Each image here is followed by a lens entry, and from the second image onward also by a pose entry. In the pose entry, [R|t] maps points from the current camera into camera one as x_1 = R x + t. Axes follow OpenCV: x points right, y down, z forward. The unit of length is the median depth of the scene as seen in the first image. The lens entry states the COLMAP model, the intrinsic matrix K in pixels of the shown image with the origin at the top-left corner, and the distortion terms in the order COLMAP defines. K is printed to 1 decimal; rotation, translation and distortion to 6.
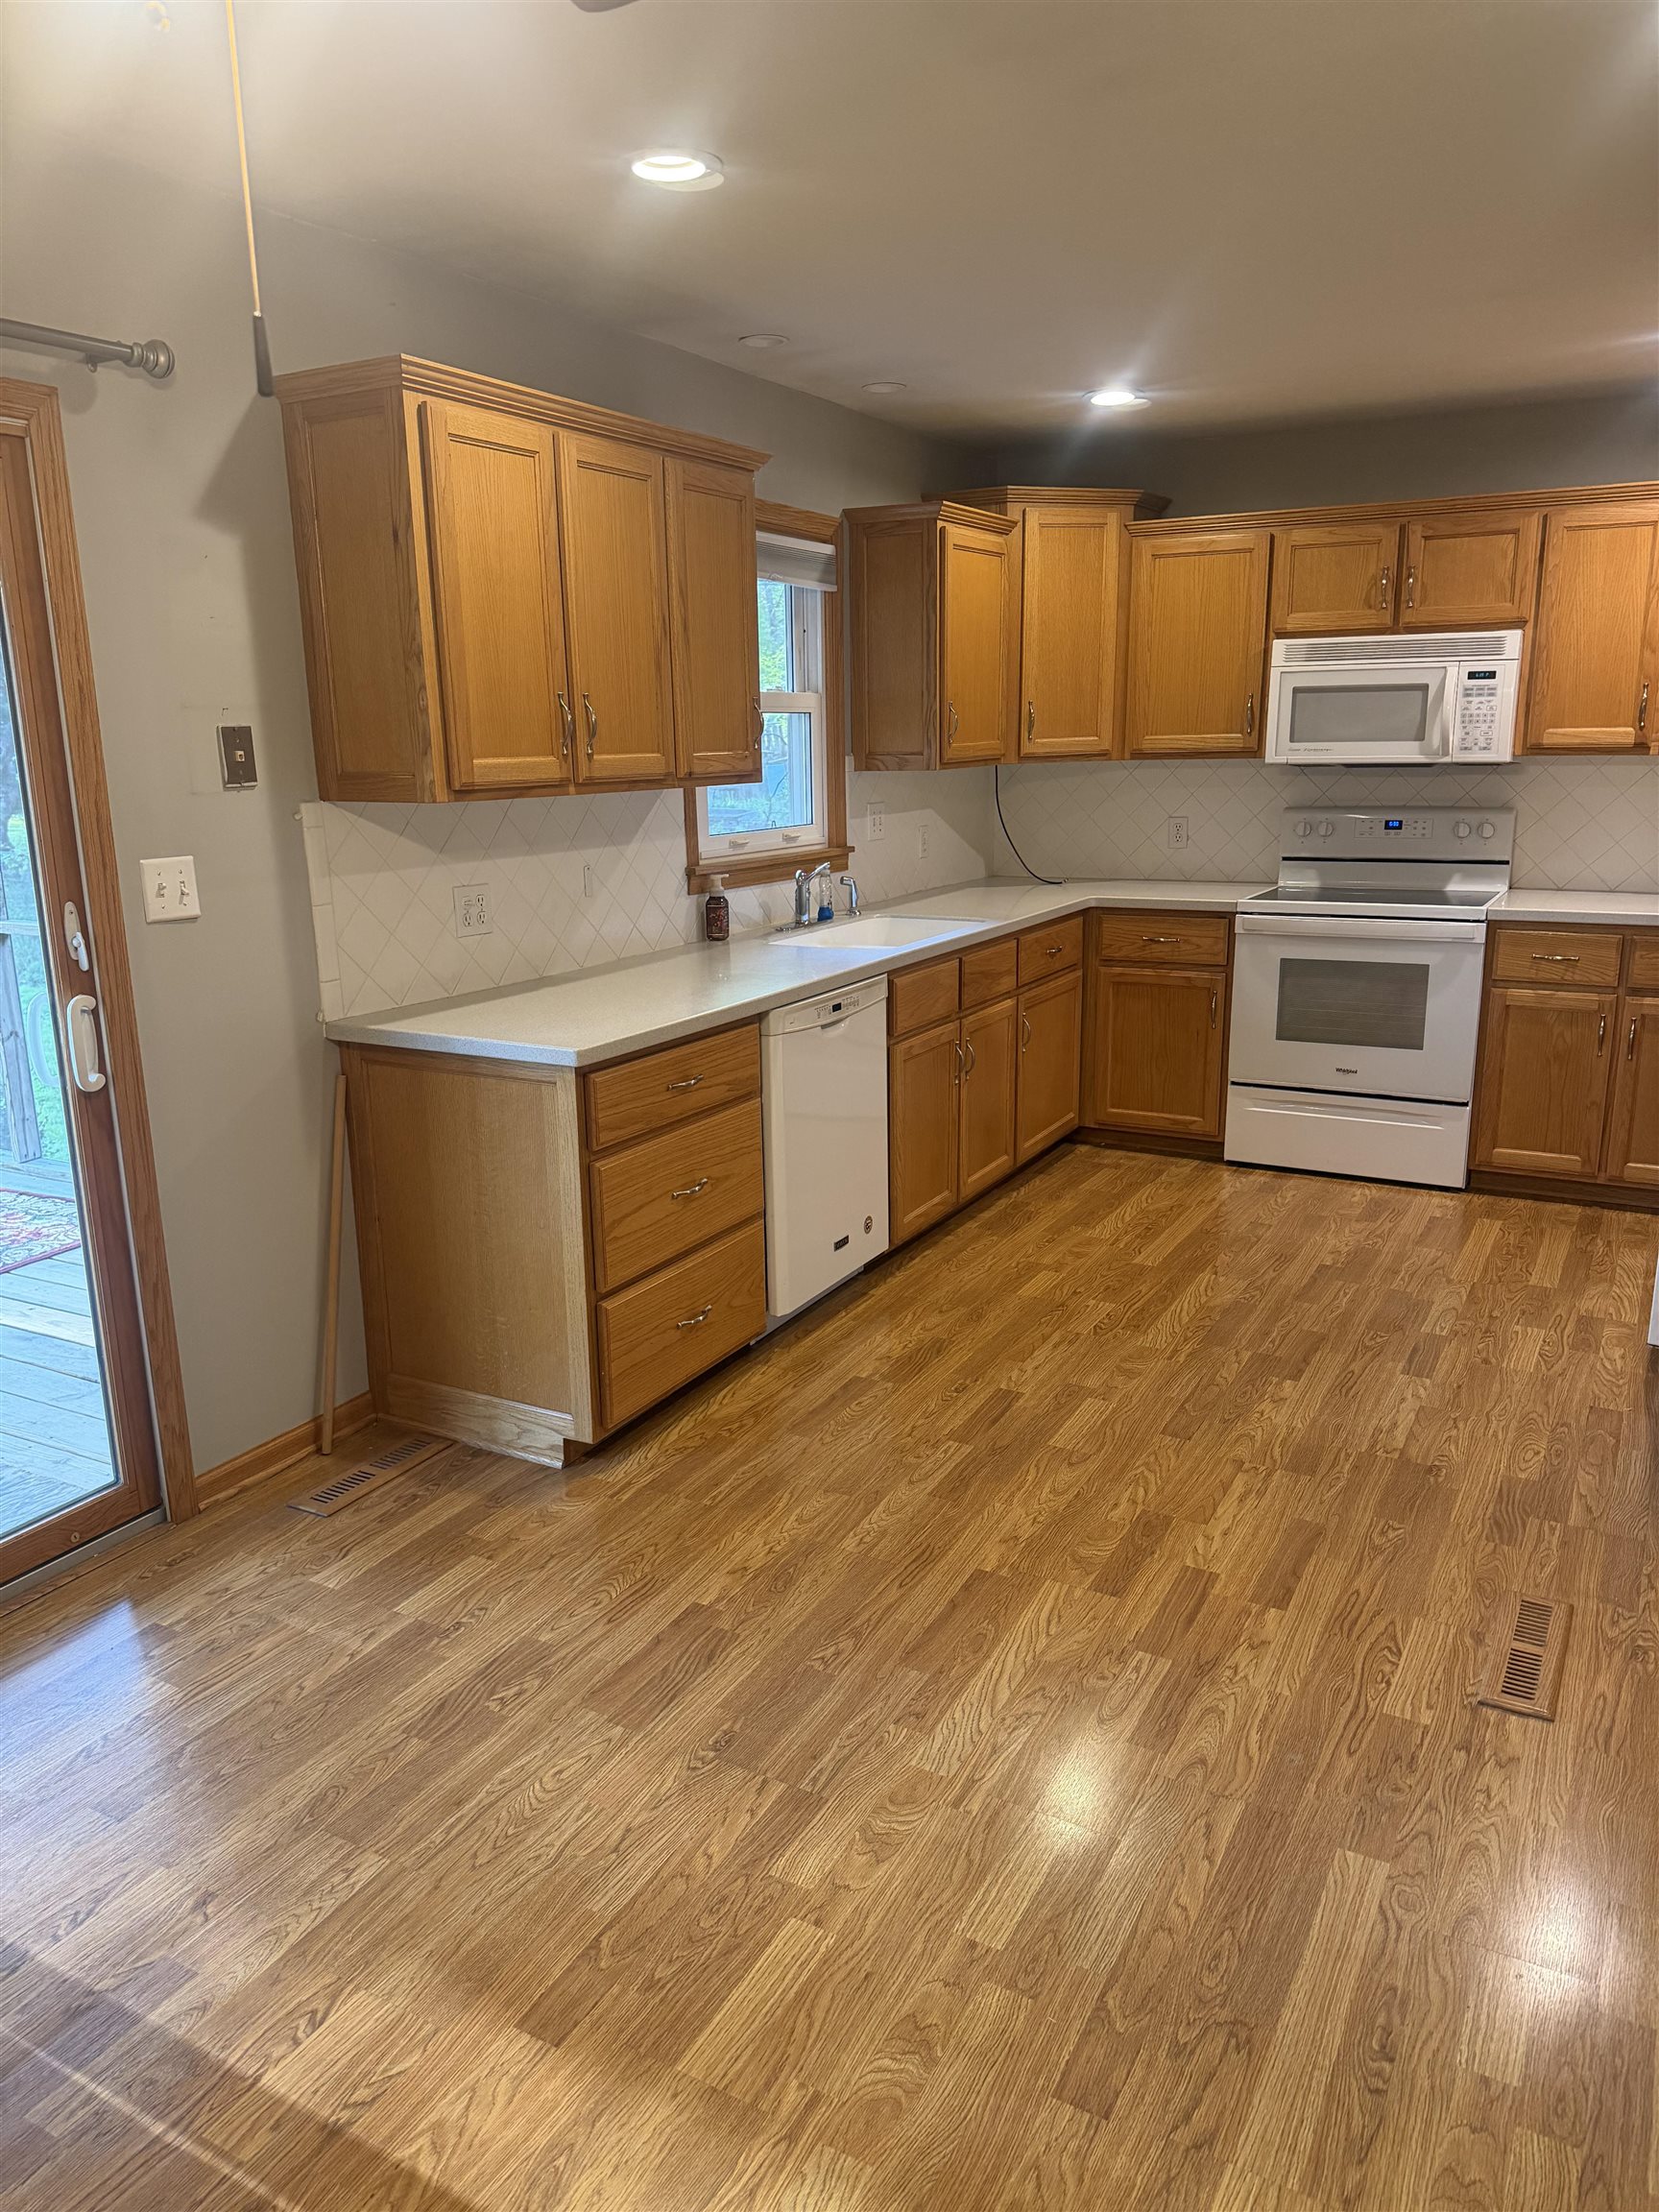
lens RADIAL K [[1522.3, 0, 856.4], [0, 1522.3, 1107.6], [0, 0, 1]] dist [0.123242, -0.266008]
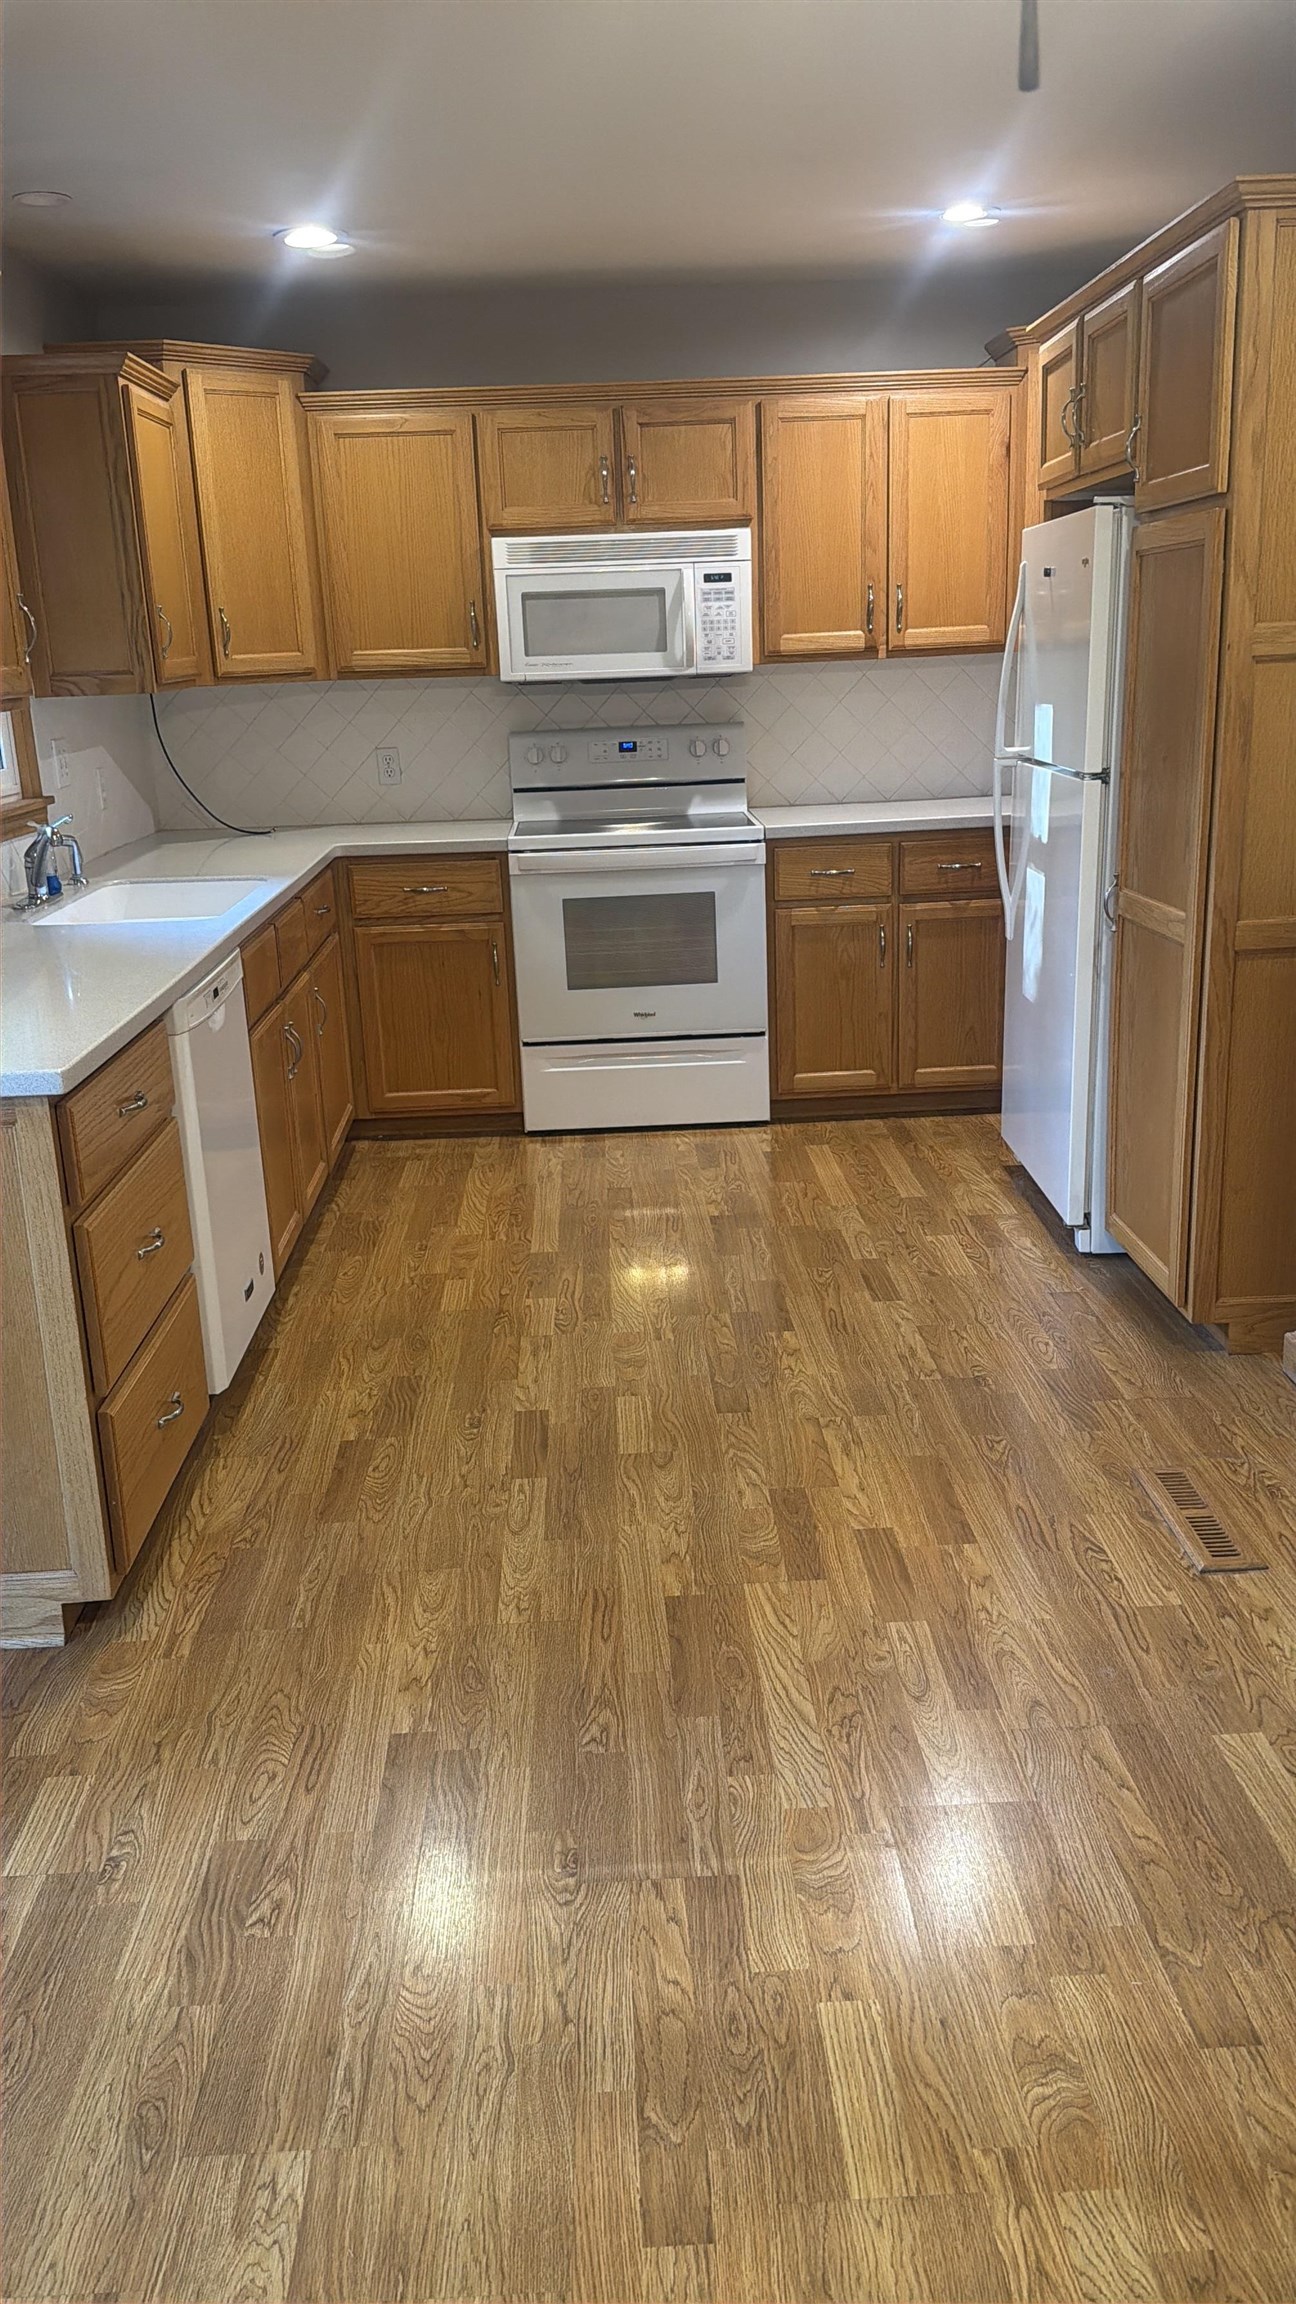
lens RADIAL K [[1782.3, 0, 648.0], [0, 1782.3, 1152.0], [0, 0, 1]] dist [0.186008, -0.417809]
pose [[0.858467, -0.156469, 0.488417, -0.227101], [0.146326, 0.987466, 0.059153, -0.005541], [-0.491551, 0.020687, 0.870603, 0.067233]]
